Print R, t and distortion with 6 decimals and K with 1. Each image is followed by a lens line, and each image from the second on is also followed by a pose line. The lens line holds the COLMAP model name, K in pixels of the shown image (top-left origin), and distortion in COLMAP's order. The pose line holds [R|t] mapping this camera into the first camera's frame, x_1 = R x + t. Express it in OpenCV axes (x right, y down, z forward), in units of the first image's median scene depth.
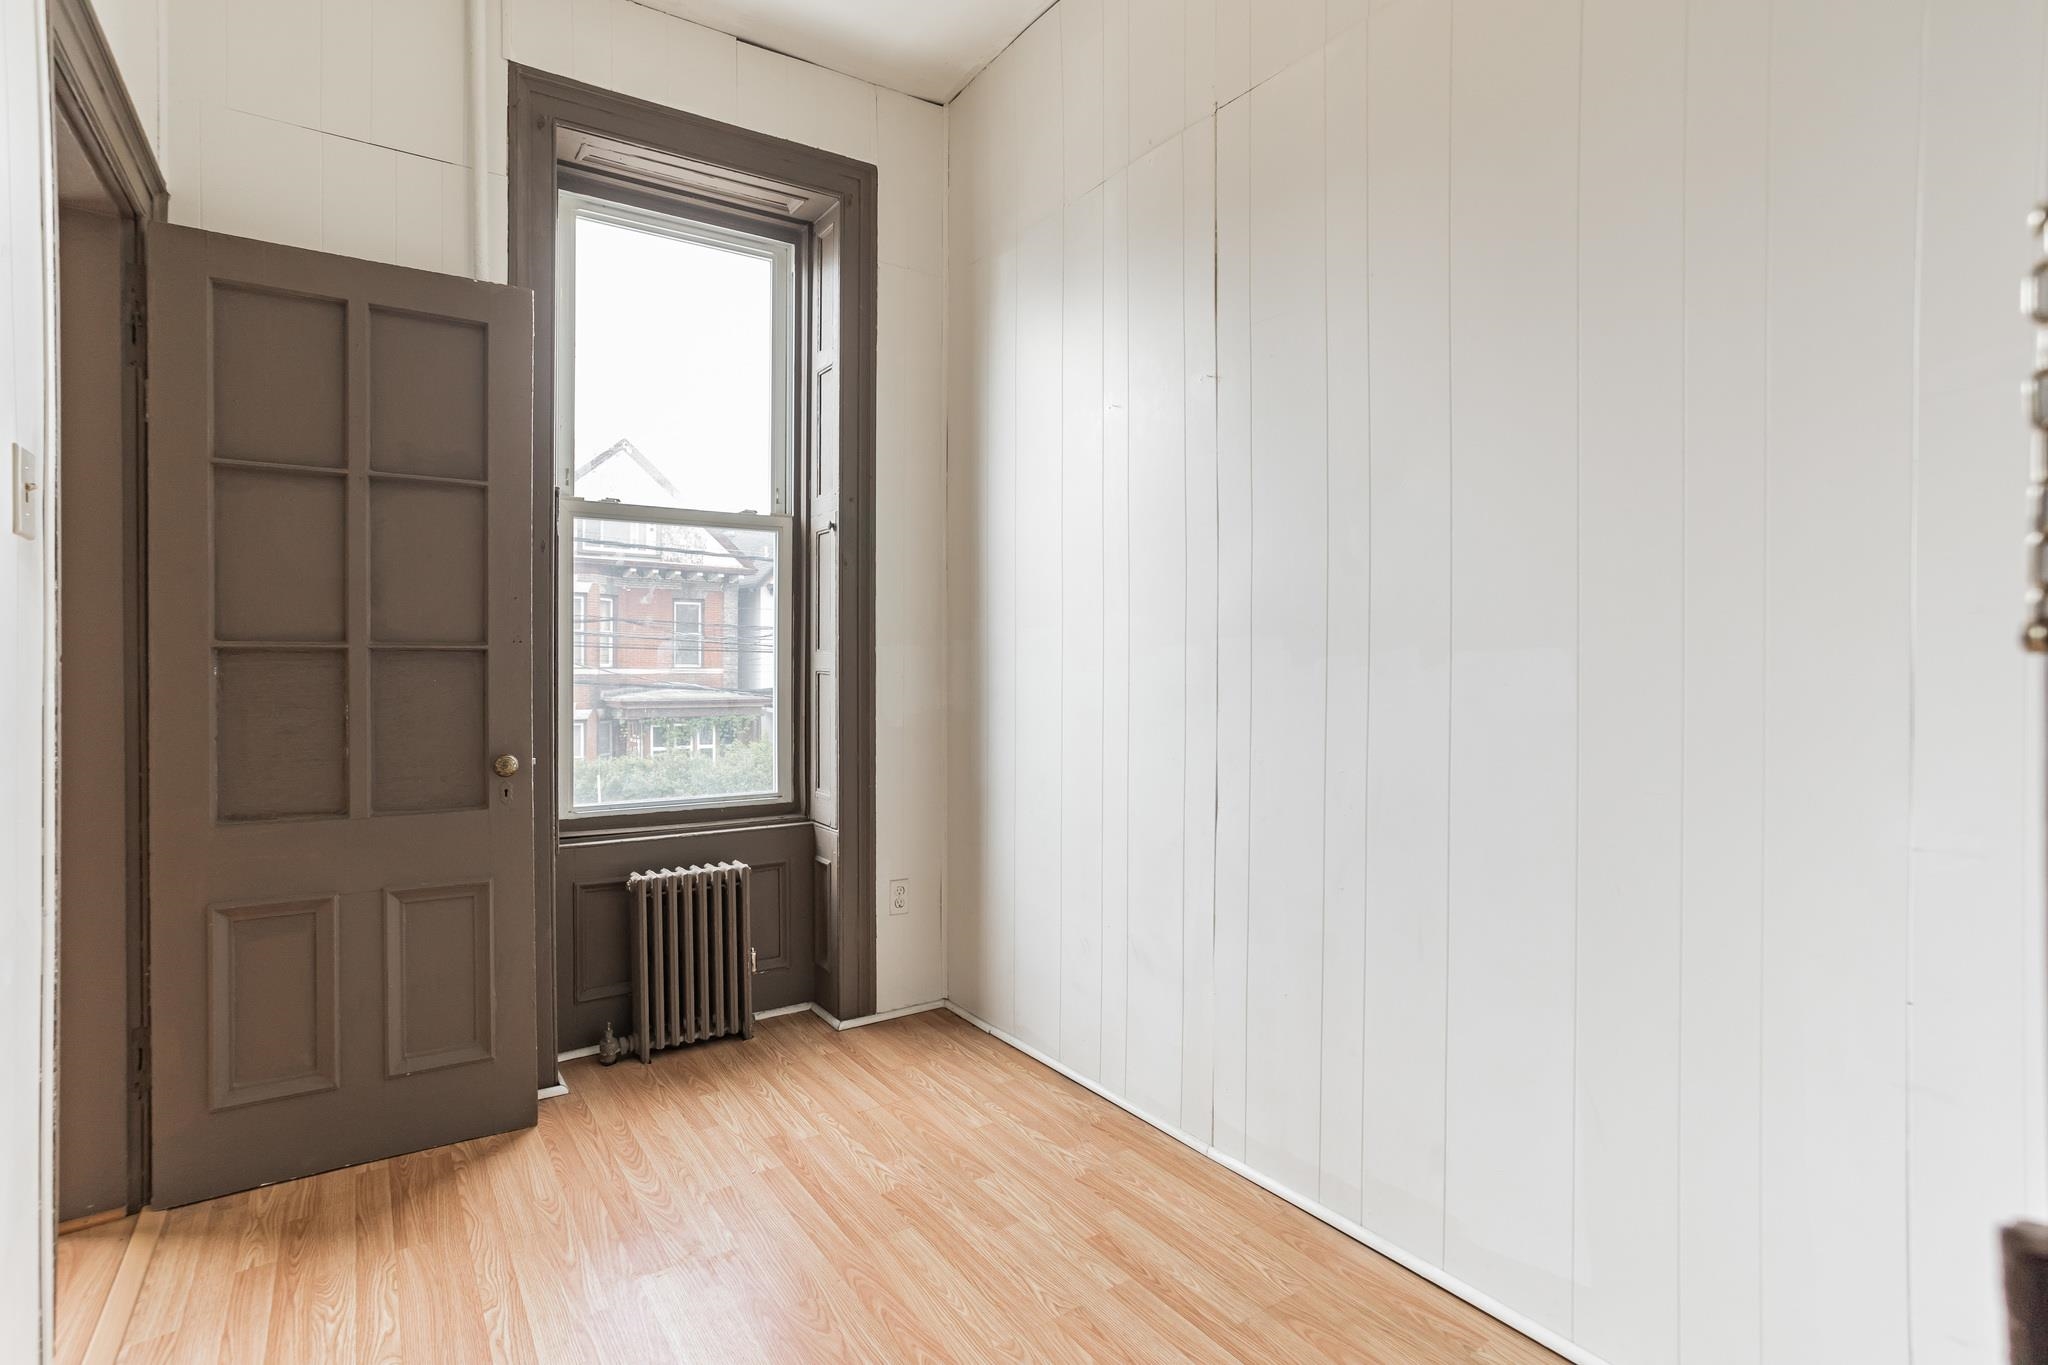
lens RADIAL K [[1014.2, 0, 1018.1], [0, 1014.2, 687.7], [0, 0, 1]] dist [-0.003444, -0.000148]
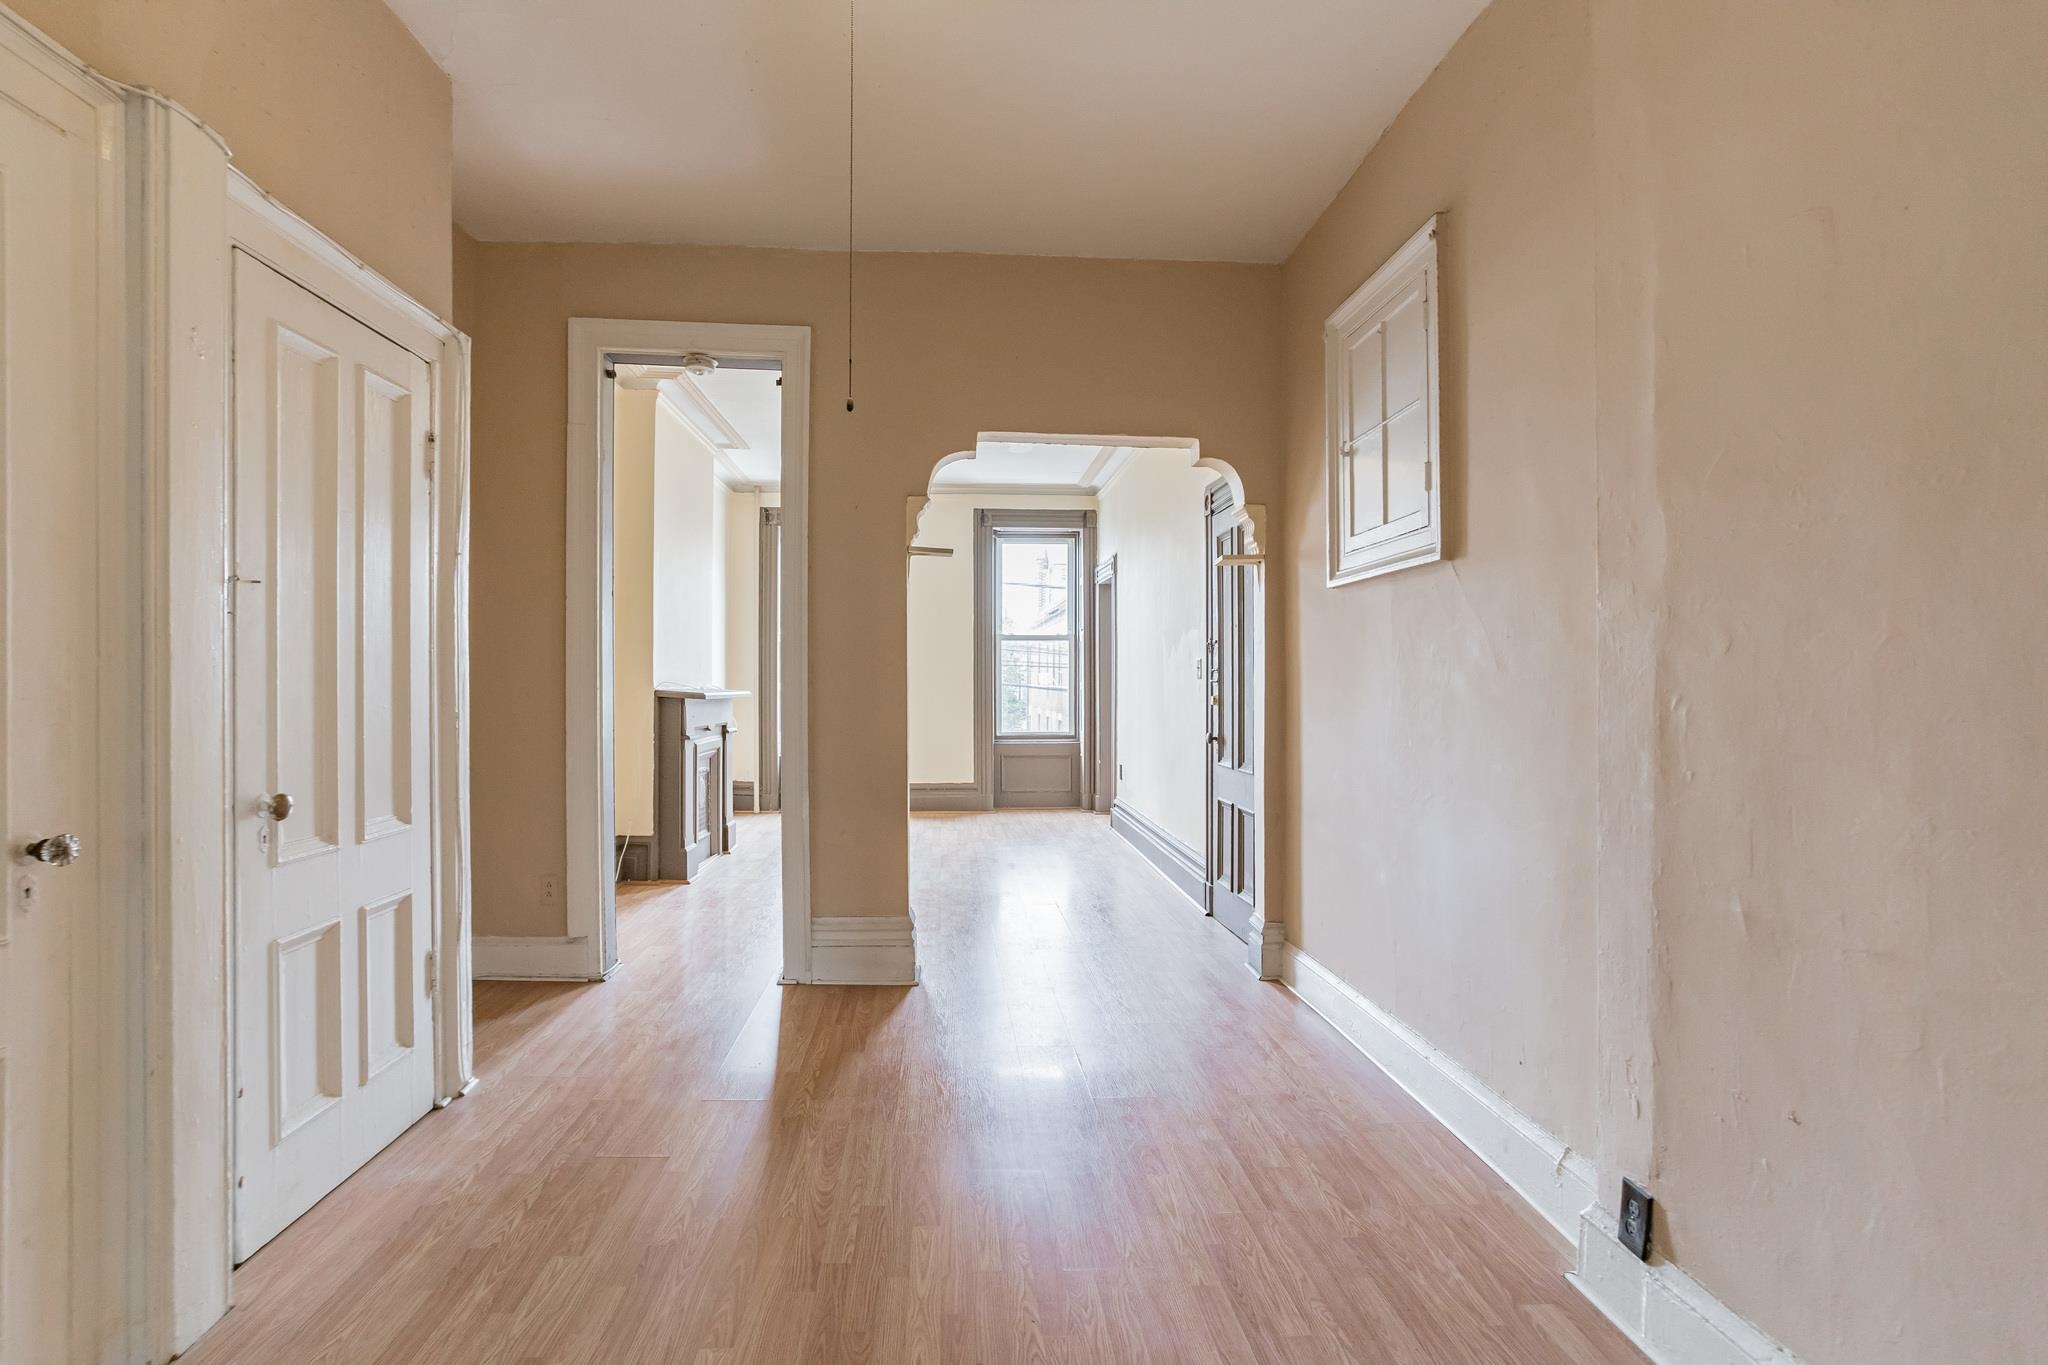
lens RADIAL K [[1014.2, 0, 1025.7], [0, 1014.2, 680.4], [0, 0, 1]] dist [-0.003444, -0.000148]
pose [[0.880575, 0.062445, -0.469775, 0.973988], [-0.077934, 0.996866, -0.013575, 0.012458], [0.467455, 0.048565, 0.882682, -1.550037]]
